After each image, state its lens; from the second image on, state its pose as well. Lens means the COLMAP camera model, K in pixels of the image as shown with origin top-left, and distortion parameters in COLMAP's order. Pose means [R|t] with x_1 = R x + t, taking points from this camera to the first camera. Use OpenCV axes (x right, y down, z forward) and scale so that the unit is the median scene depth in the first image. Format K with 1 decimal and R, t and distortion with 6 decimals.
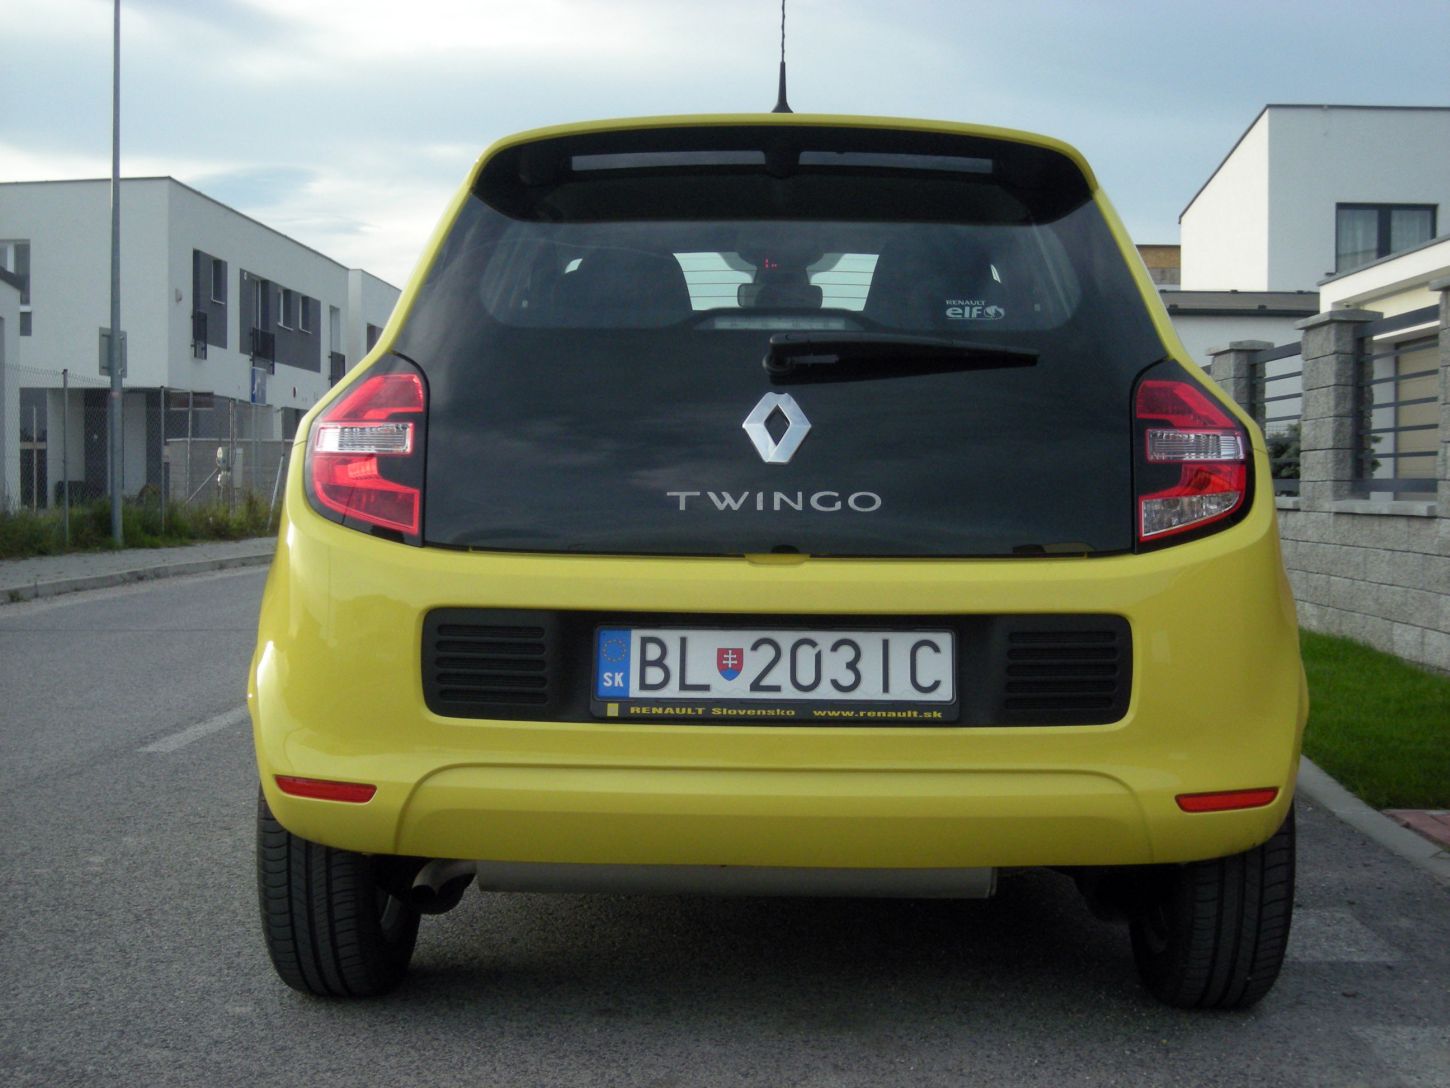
lens RADIAL K [[2038.6, 0, 731.1], [0, 2038.6, 549.4], [0, 0, 1]] dist [-0.077669, 0.000000]
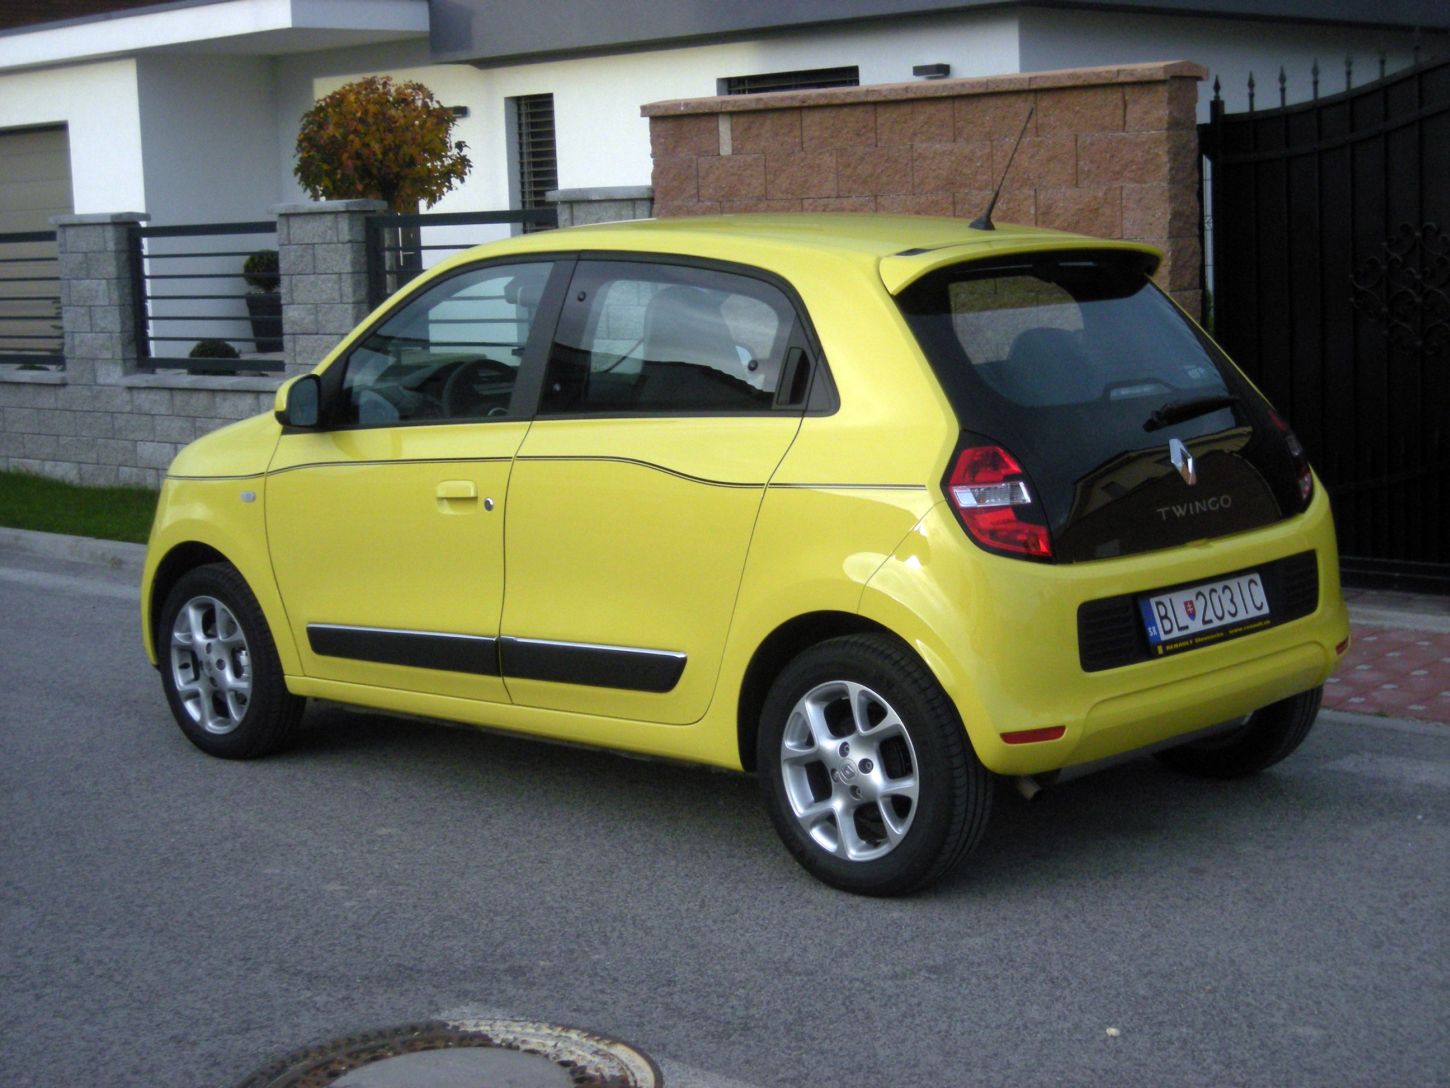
lens RADIAL K [[2631.0, 0, 726.2], [0, 2631.0, 538.3], [0, 0, 1]] dist [-0.148992, 0.000000]
pose [[0.661649, -0.126091, 0.739136, -1.773088], [0.064252, 0.991668, 0.111655, -0.256511], [-0.747056, -0.026386, 0.664238, -0.104279]]
